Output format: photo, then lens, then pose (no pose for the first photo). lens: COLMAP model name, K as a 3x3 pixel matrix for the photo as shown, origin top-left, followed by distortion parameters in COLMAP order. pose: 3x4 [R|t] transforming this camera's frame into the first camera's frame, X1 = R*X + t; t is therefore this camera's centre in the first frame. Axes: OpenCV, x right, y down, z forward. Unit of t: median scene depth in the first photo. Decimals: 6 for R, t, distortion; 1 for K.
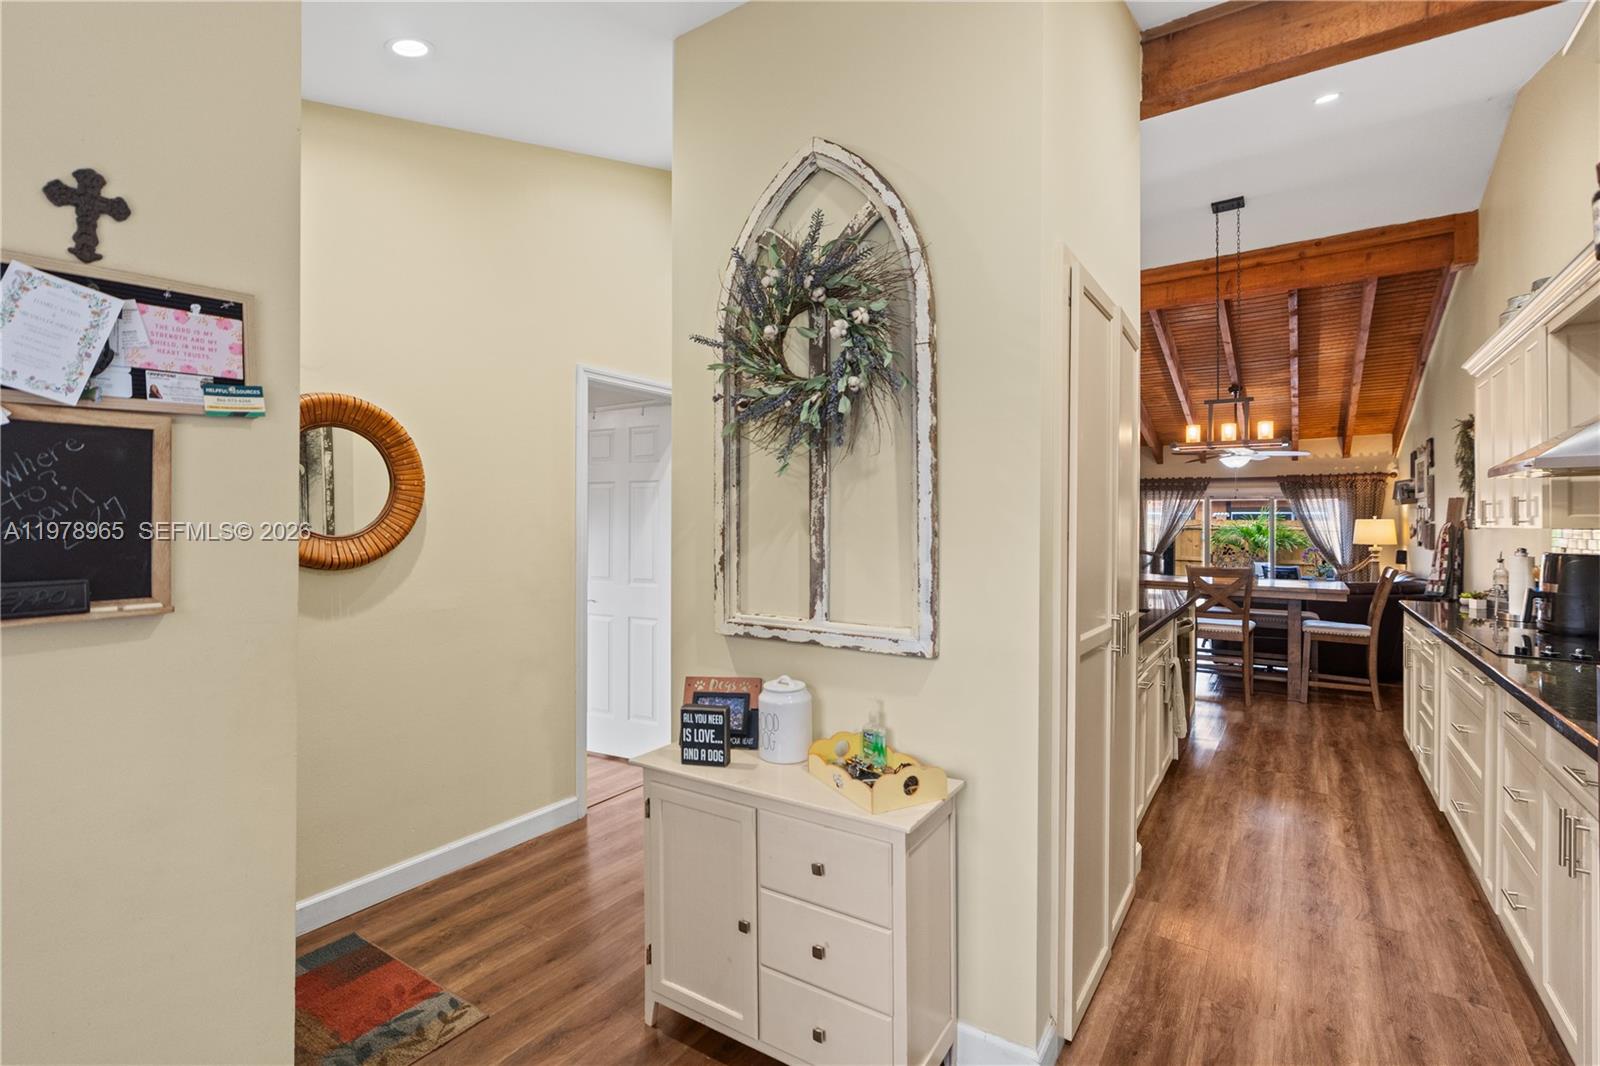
lens RADIAL K [[729.6, 0, 792.6], [0, 729.6, 517.8], [0, 0, 1]] dist [-0.004521, 0.000372]
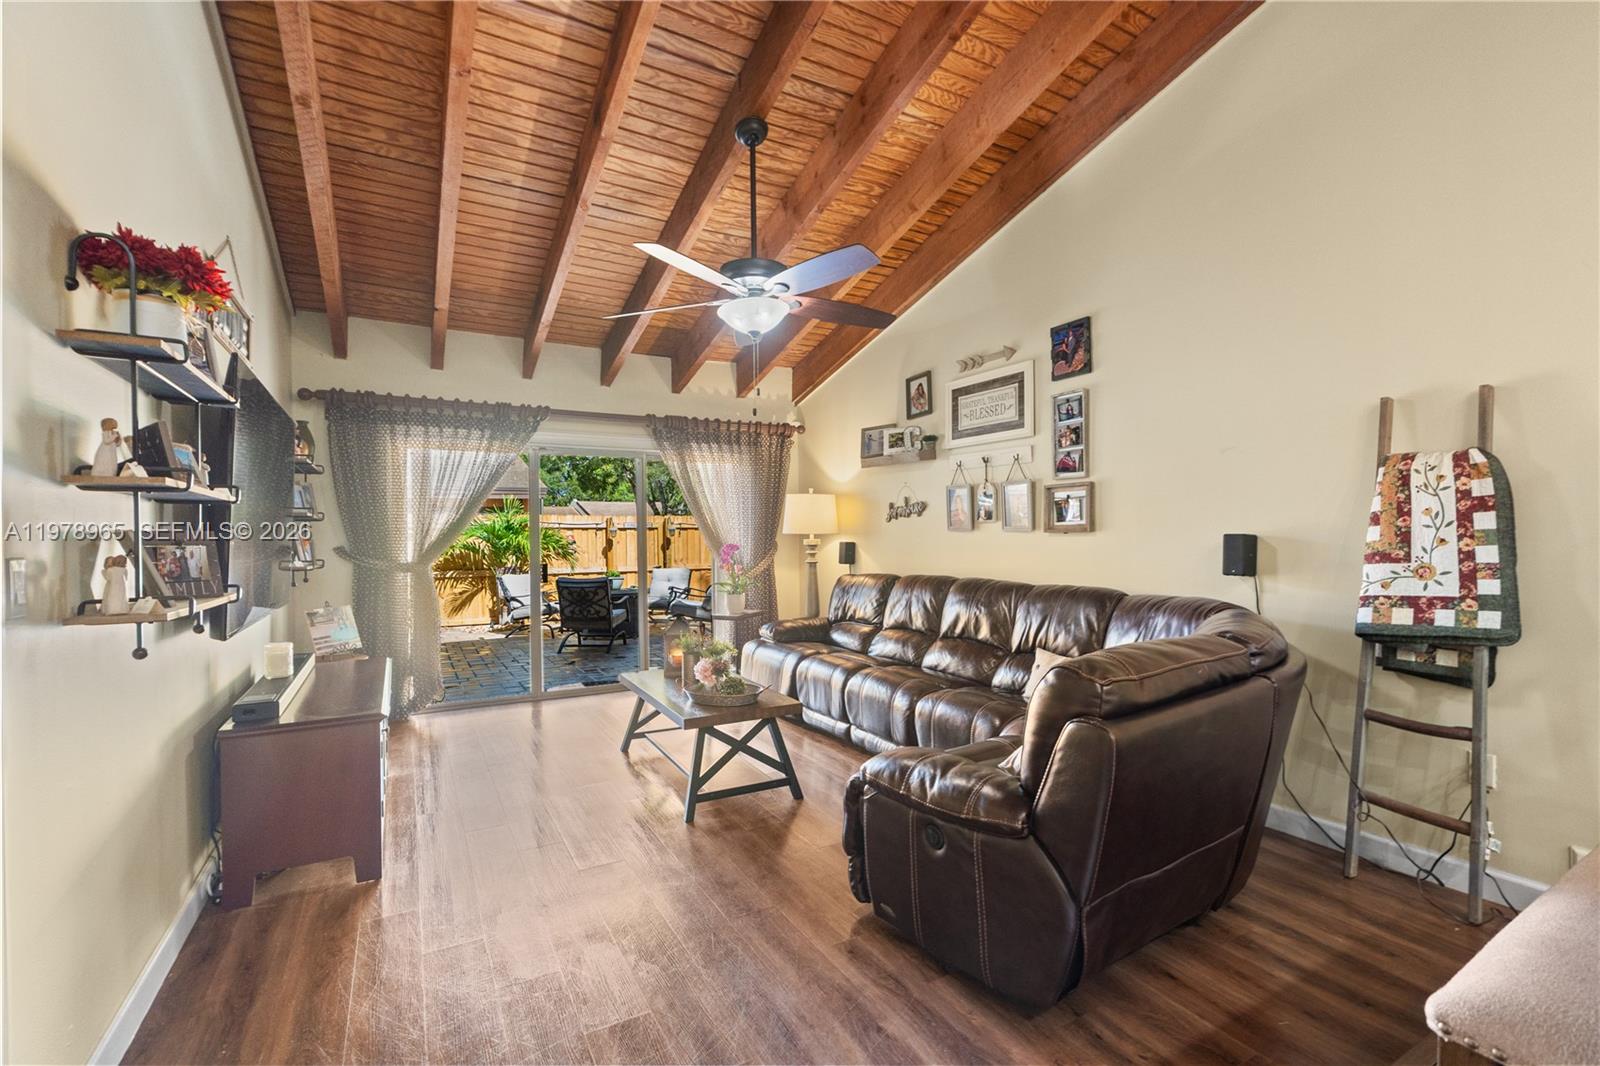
lens RADIAL K [[706.1, 0, 798.9], [0, 706.1, 537.0], [0, 0, 1]] dist [-0.012196, 0.004874]
pose [[0.434385, -0.014650, 0.900608, 0.292976], [0.007502, 0.999892, 0.012647, 0.035545], [-0.900696, 0.001263, 0.434448, 0.851814]]
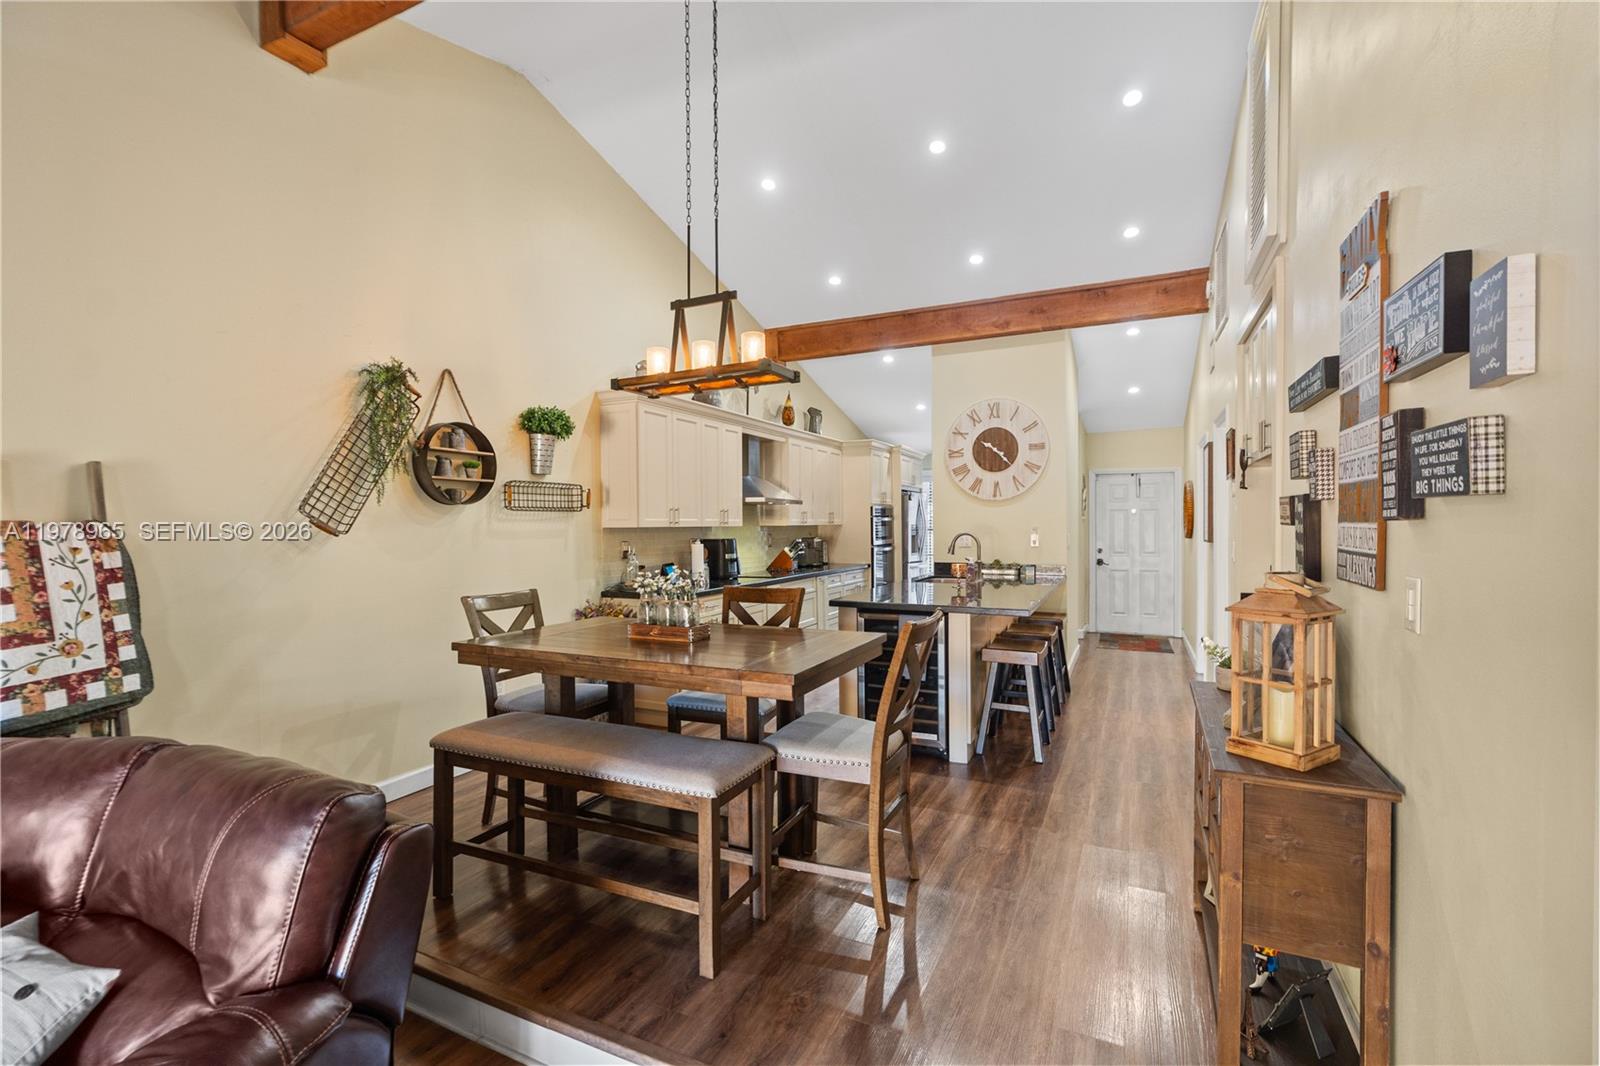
lens RADIAL K [[706.1, 0, 798.9], [0, 706.1, 537.0], [0, 0, 1]] dist [-0.012196, 0.004874]
pose [[-0.986661, 0.004537, -0.162724, 0.423381], [0.002517, 0.999917, 0.012617, 0.009110], [0.162768, 0.012039, -0.986591, 1.061868]]
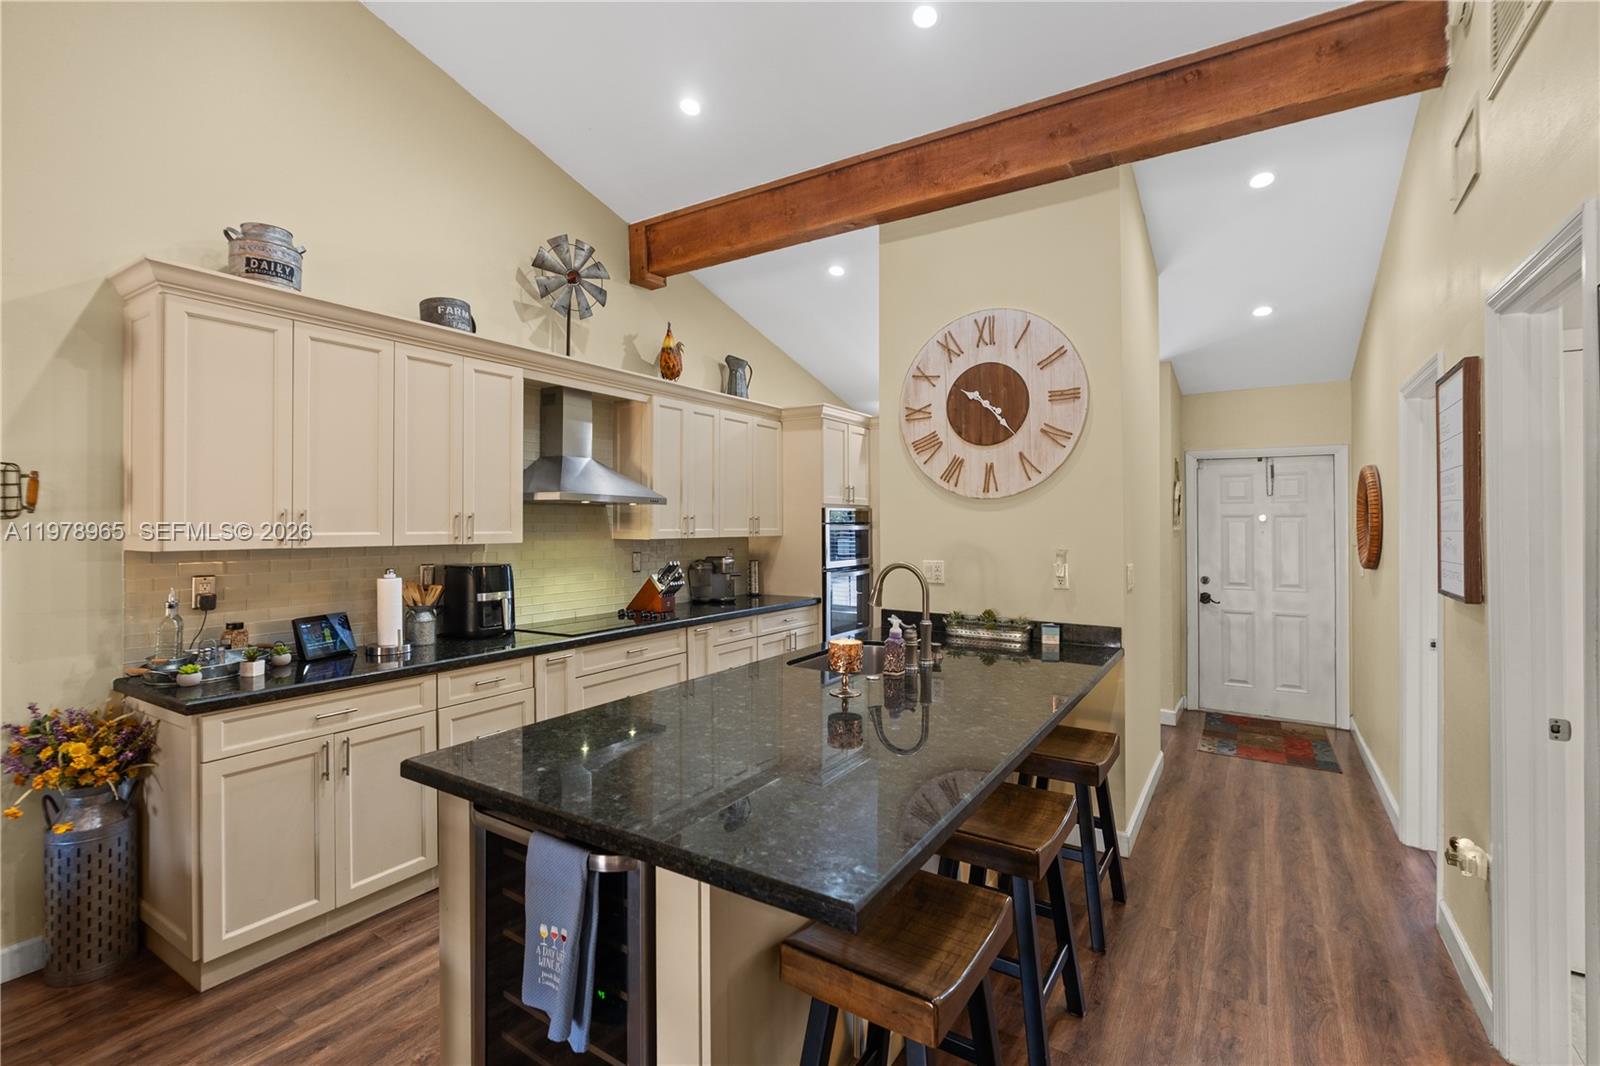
lens RADIAL K [[729.6, 0, 792.6], [0, 729.6, 517.8], [0, 0, 1]] dist [-0.004521, 0.000372]
pose [[-0.999225, -0.007181, -0.038706, 0.226881], [-0.006641, 0.999879, -0.014068, -0.002232], [0.038802, -0.013800, -0.999152, 0.772989]]
